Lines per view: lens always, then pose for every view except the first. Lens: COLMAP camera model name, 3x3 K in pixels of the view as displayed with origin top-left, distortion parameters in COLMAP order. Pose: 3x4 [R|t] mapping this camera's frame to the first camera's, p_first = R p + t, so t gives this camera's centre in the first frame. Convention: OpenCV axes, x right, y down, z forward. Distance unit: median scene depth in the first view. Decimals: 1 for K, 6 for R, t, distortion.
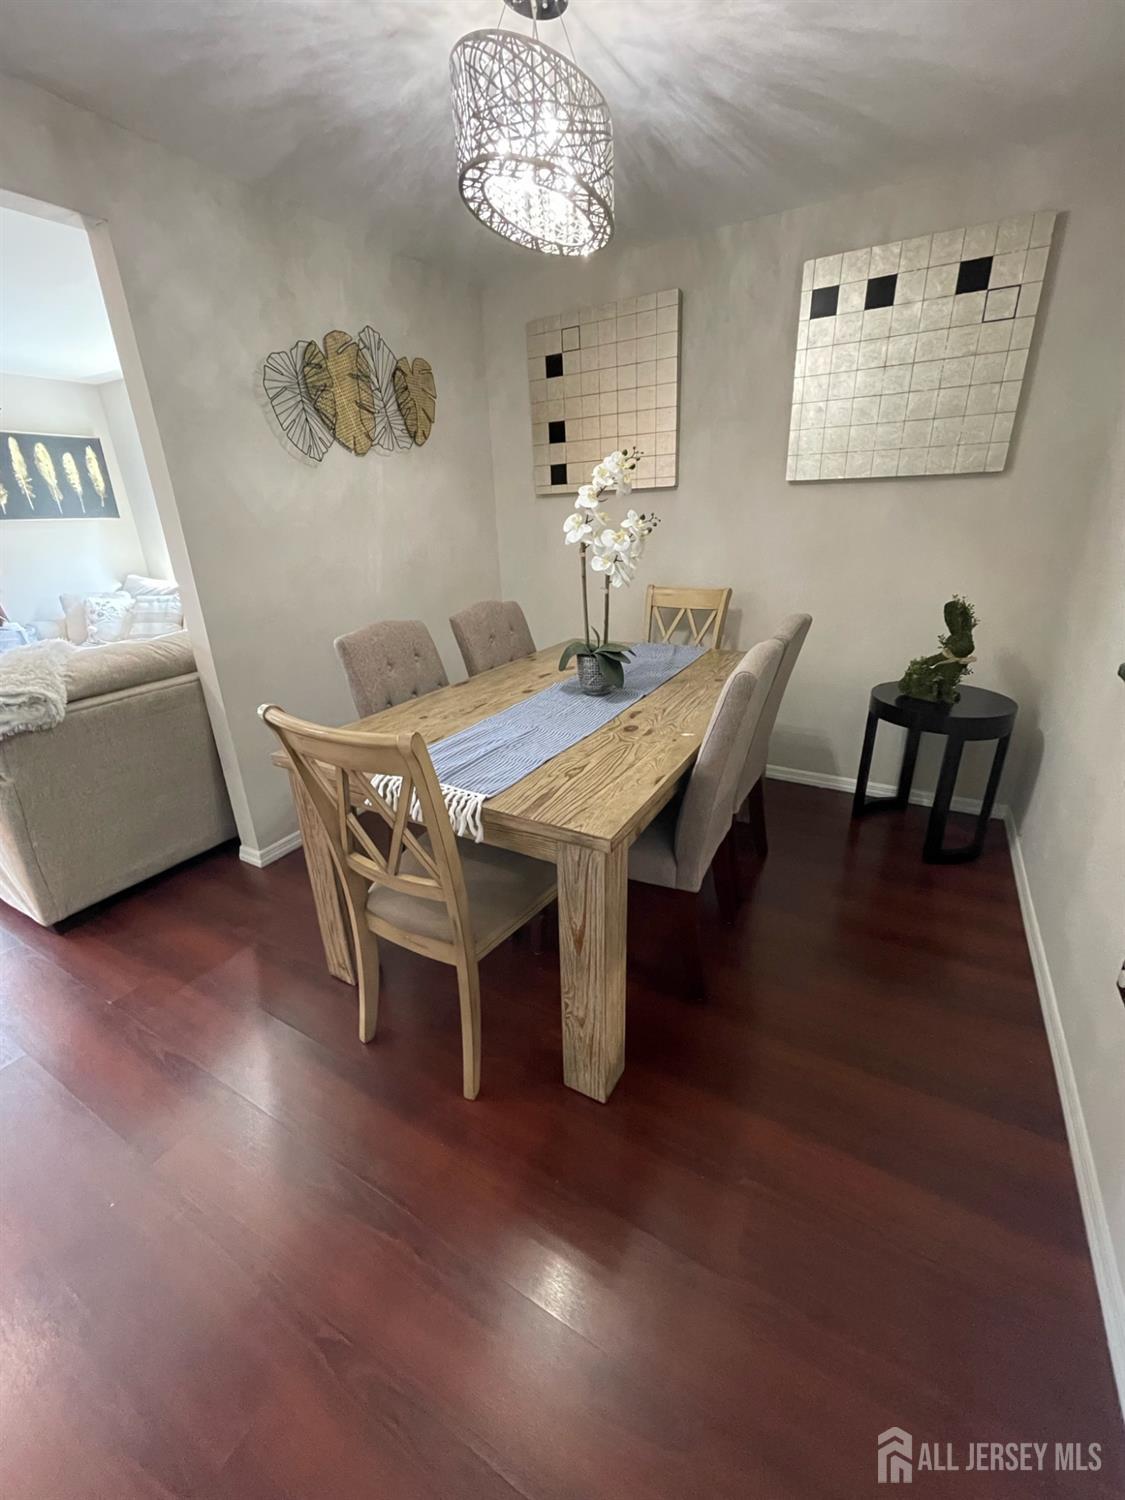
lens RADIAL K [[606.4, 0, 559.7], [0, 606.4, 759.1], [0, 0, 1]] dist [-0.003208, 0.000254]
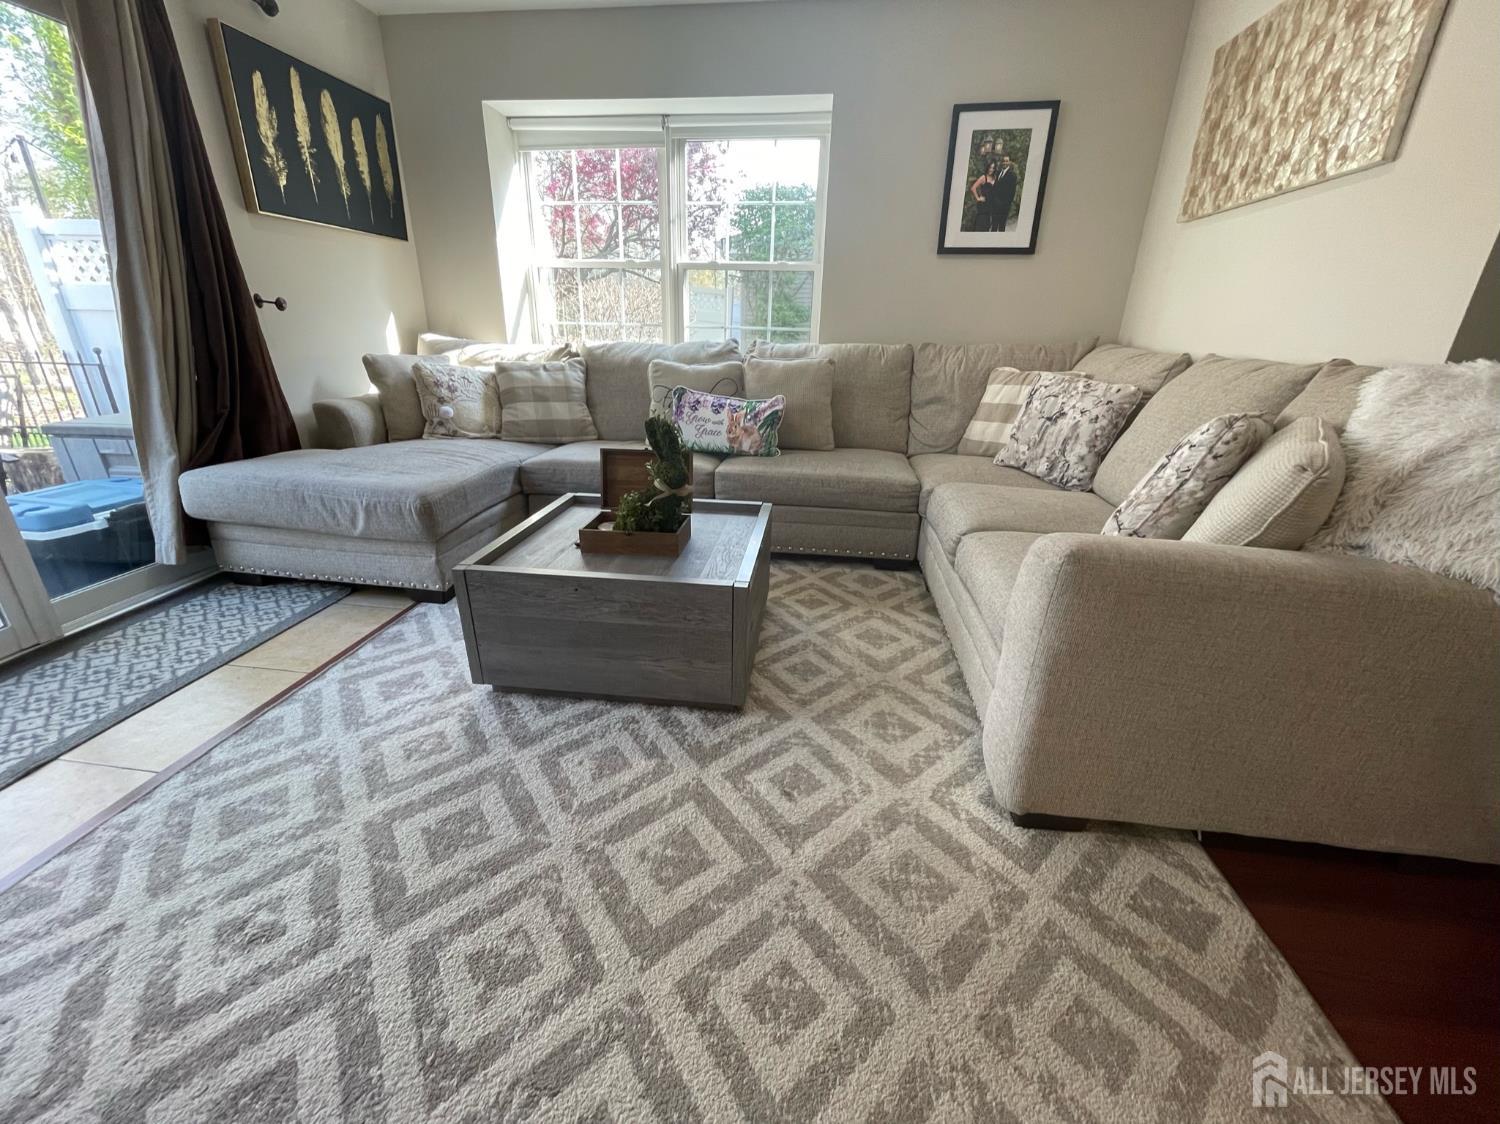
lens RADIAL K [[606.4, 0, 742.3], [0, 606.4, 558.7], [0, 0, 1]] dist [-0.003208, 0.000254]
pose [[0.924016, -0.092633, 0.370964, -0.728579], [0.096382, 0.995308, 0.008465, -0.042198], [-0.370008, 0.027932, 0.928609, 0.318999]]
